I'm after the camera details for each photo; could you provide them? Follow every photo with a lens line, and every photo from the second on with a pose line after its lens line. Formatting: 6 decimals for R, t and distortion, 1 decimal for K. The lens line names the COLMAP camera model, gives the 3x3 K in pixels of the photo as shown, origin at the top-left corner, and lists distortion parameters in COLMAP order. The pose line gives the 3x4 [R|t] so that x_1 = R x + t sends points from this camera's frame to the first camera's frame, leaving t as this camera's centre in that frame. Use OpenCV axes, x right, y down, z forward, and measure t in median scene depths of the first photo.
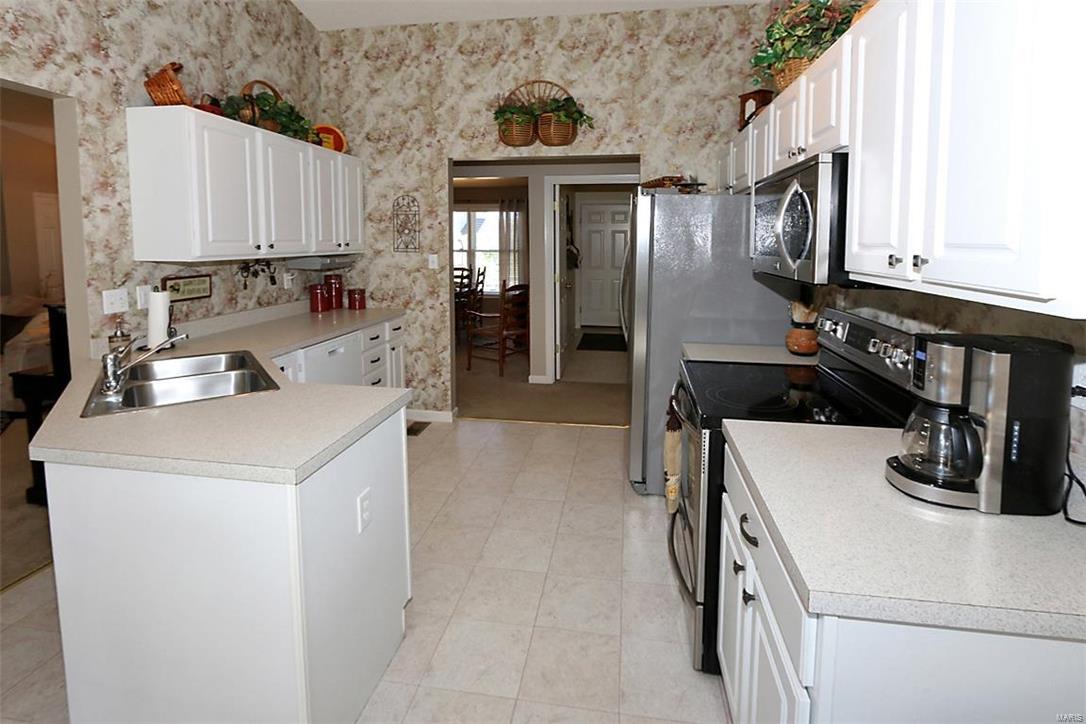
lens RADIAL K [[527.9, 0, 542.2], [0, 527.9, 283.9], [0, 0, 1]] dist [-0.016524, 0.002193]
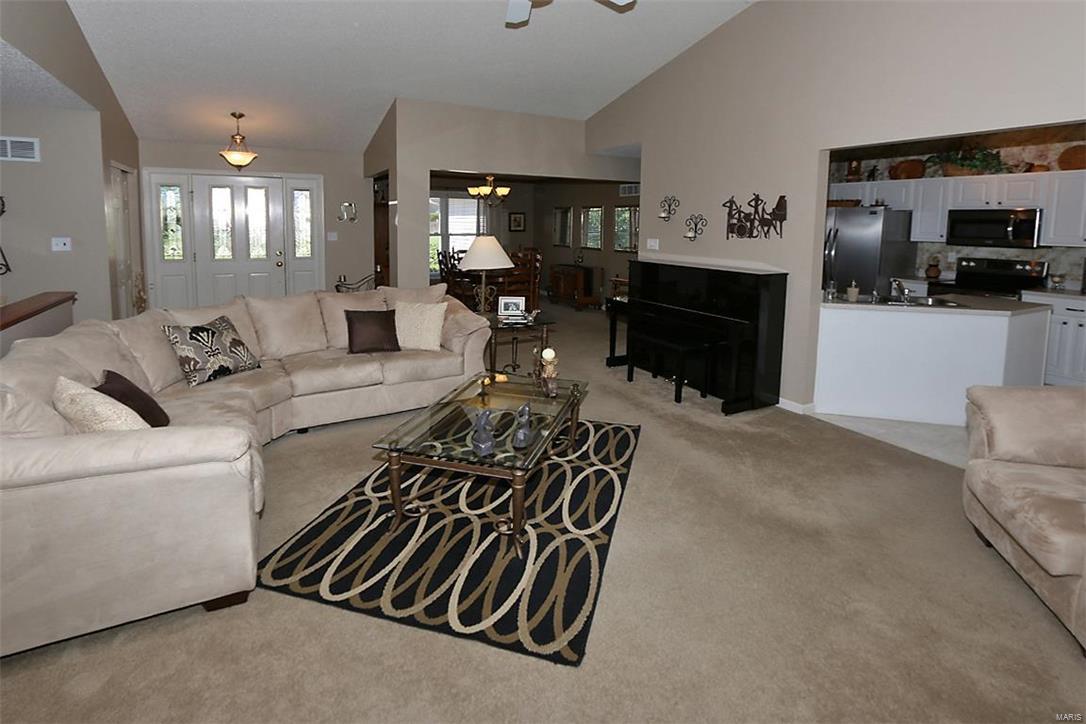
lens RADIAL K [[520.9, 0, 545.3], [0, 520.9, 281.7], [0, 0, 1]] dist [-0.021879, 0.001472]
pose [[0.803296, -0.060587, 0.592490, -1.717012], [0.040496, 0.998066, 0.047155, -0.026854], [-0.594202, -0.013885, 0.804196, 0.103242]]
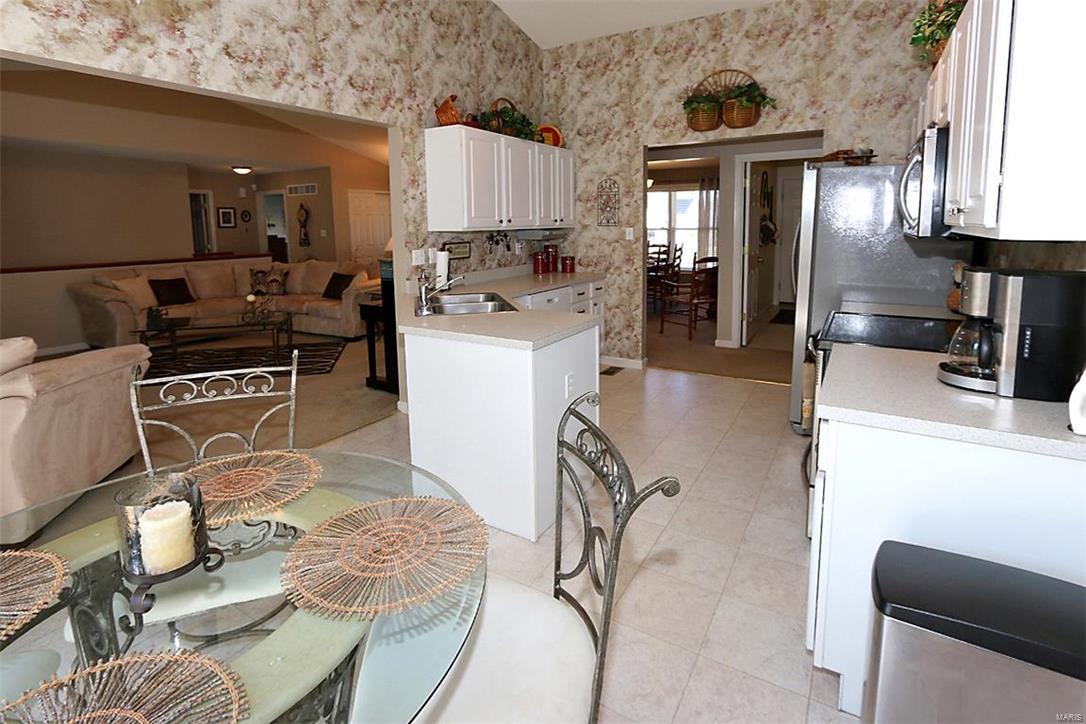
lens RADIAL K [[520.9, 0, 538.2], [0, 520.9, 289.8], [0, 0, 1]] dist [-0.021879, 0.001472]
pose [[0.922429, 0.032878, -0.384765, 0.067067], [-0.015090, 0.998677, 0.049159, 0.032474], [0.385872, -0.039539, 0.921705, -0.187609]]
